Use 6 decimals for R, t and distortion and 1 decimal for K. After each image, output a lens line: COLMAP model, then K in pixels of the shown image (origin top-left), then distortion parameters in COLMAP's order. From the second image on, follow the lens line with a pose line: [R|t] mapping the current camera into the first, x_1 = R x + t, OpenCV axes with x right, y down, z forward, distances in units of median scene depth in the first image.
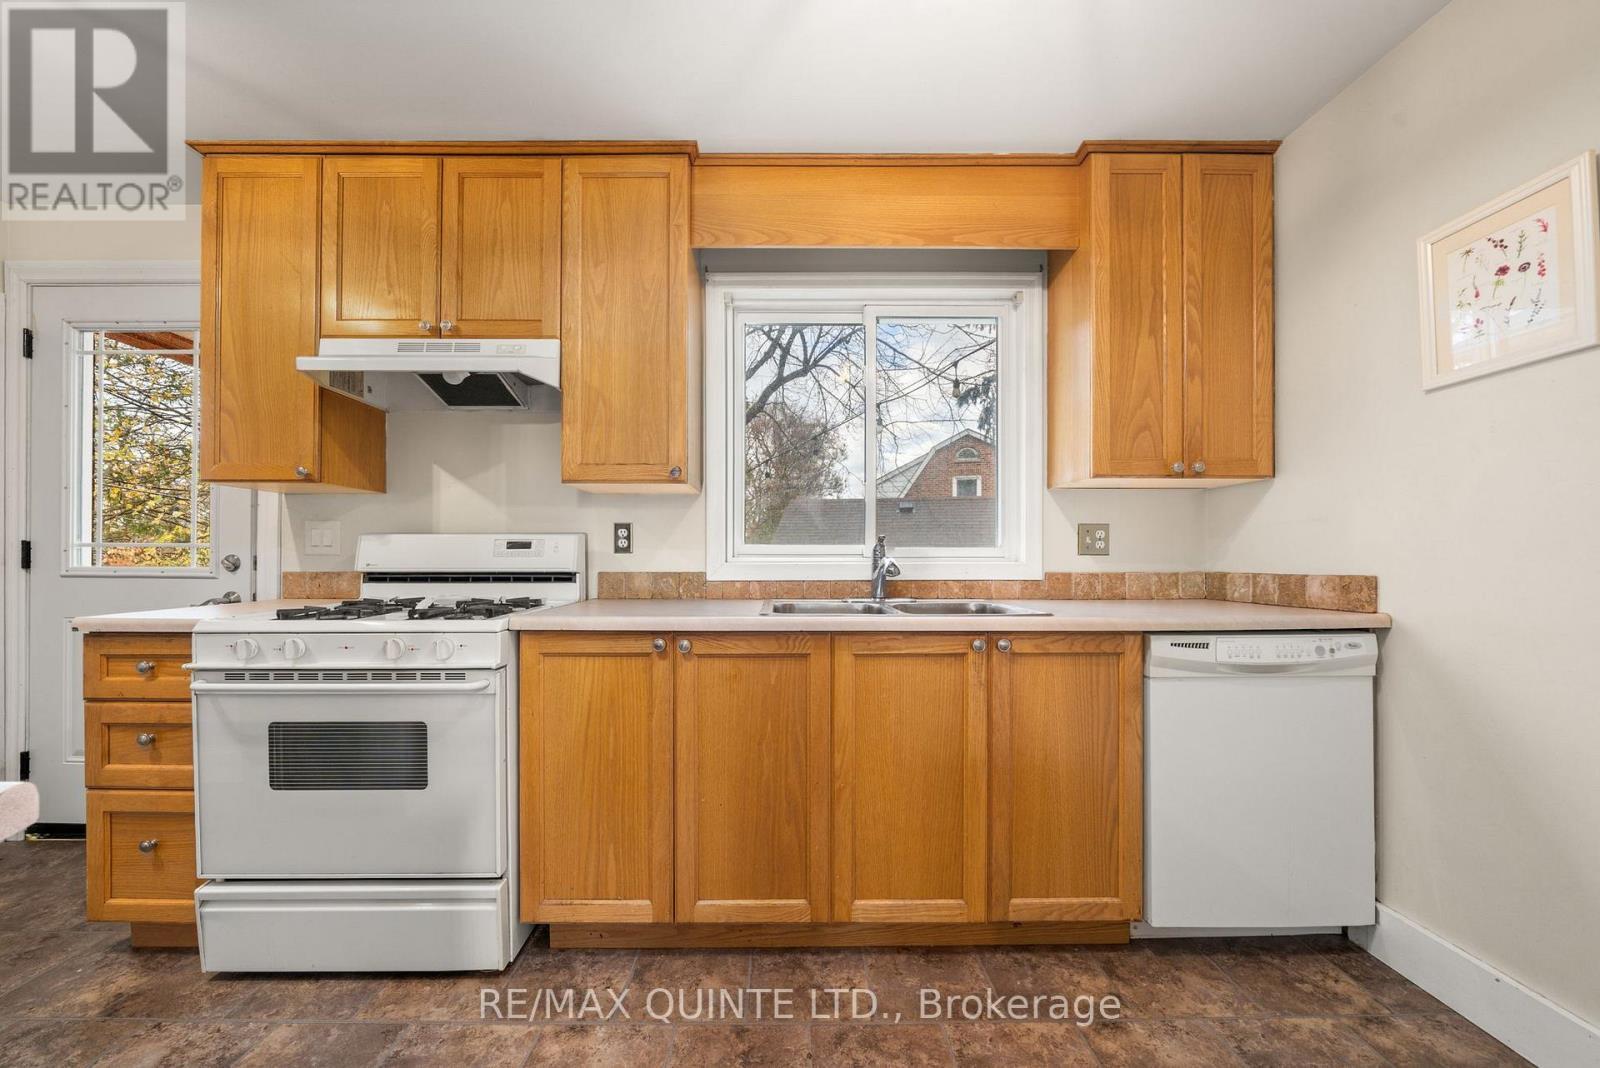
lens RADIAL K [[562.3, 0, 802.7], [0, 562.3, 561.8], [0, 0, 1]] dist [-0.003029, -0.000013]
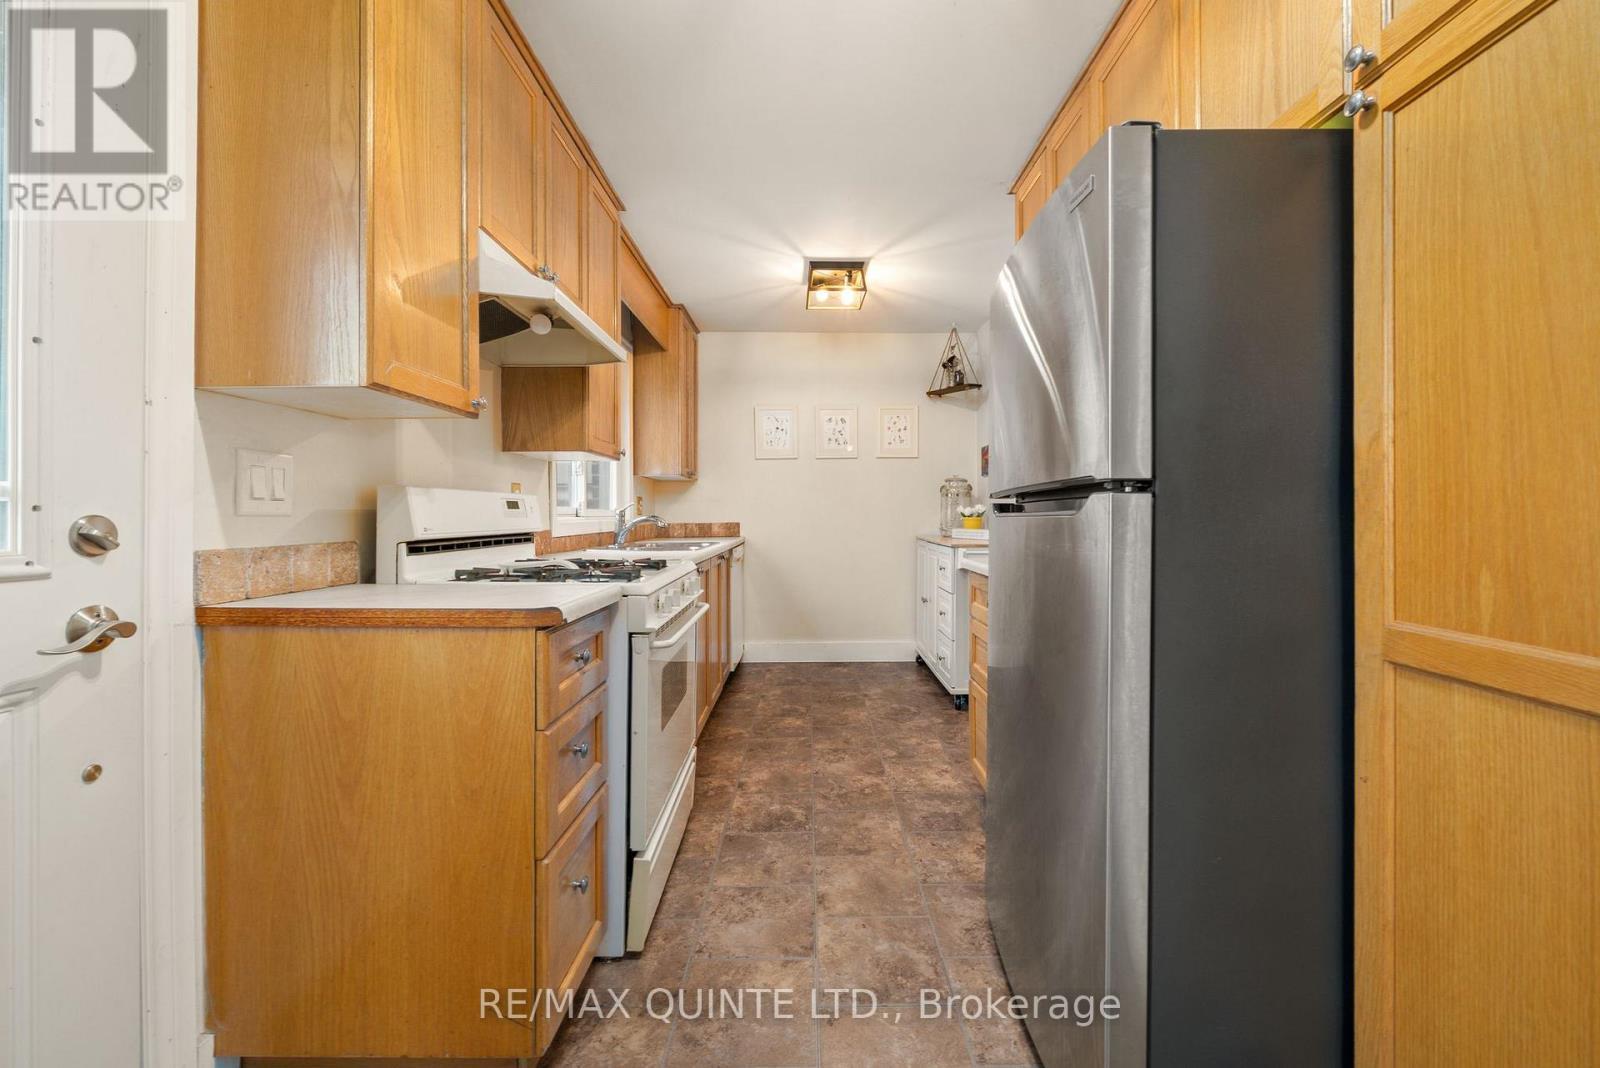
lens RADIAL K [[592.1, 0, 801.6], [0, 592.1, 510.6], [0, 0, 1]] dist [-0.000379, -0.000029]
pose [[0.030518, 0.006390, 0.999514, -1.572905], [0.003775, 0.999972, -0.006508, -0.012147], [-0.999527, 0.003972, 0.030493, 0.520354]]
